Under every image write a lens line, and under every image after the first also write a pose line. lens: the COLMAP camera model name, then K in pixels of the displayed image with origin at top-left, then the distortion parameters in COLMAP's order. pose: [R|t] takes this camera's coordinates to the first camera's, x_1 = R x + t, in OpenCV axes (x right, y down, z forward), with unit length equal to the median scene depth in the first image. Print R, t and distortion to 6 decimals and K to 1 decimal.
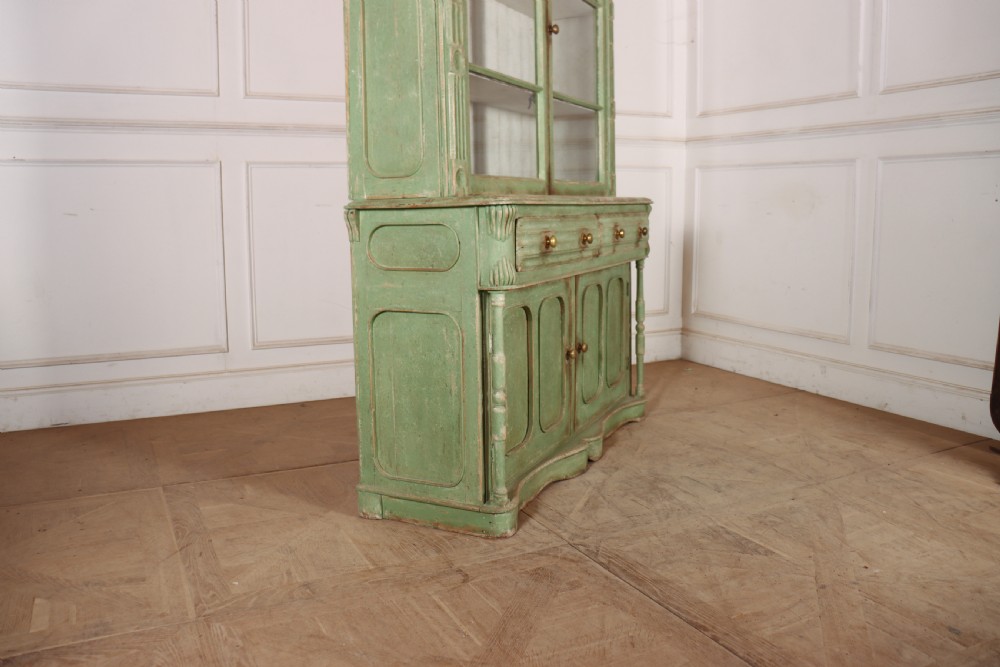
lens RADIAL K [[838.0, 0, 500.0], [0, 838.0, 333.5], [0, 0, 1]] dist [-0.170424, 0.005681]
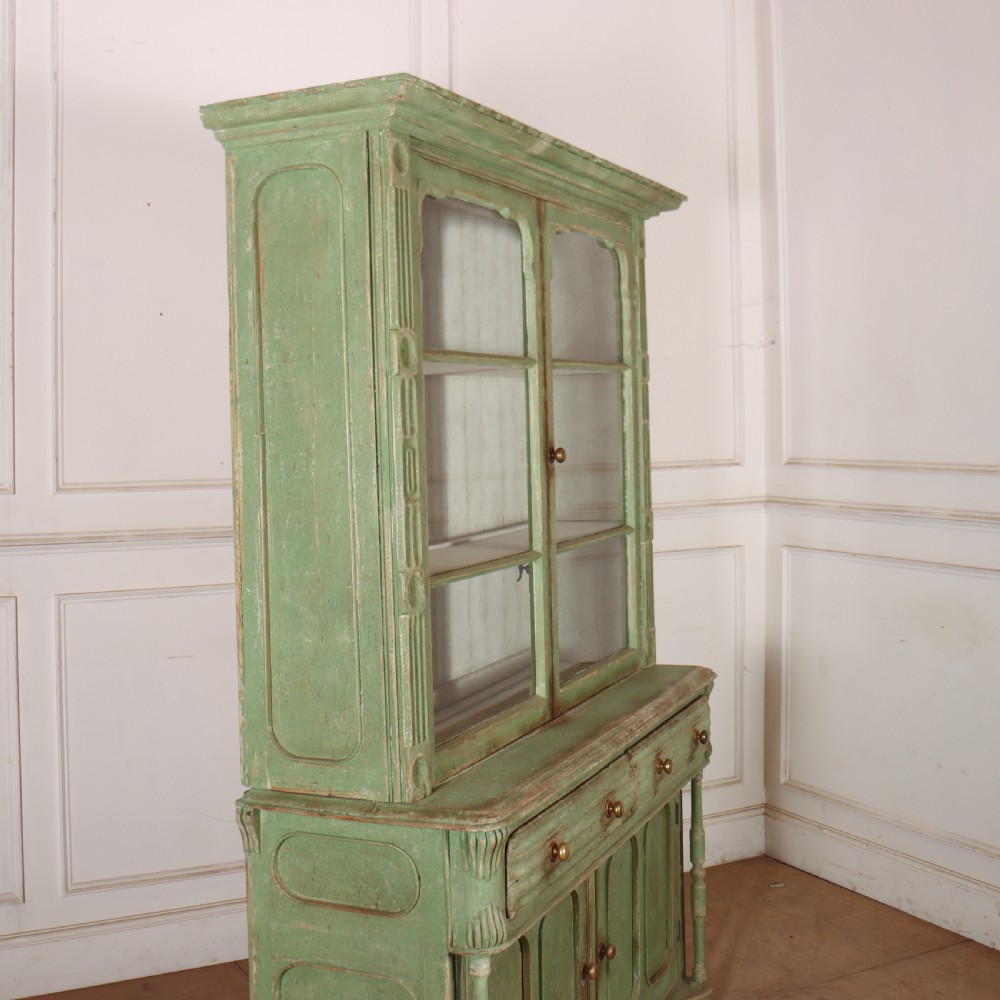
lens RADIAL K [[1423.9, 0, 468.0], [0, 1423.9, 499.5], [0, 0, 1]] dist [-0.208706, 0.177353]
pose [[0.999921, -0.006945, 0.010479, -0.014409], [0.008386, 0.989483, -0.144404, -0.171942], [-0.009366, 0.144481, 0.989463, -0.079735]]
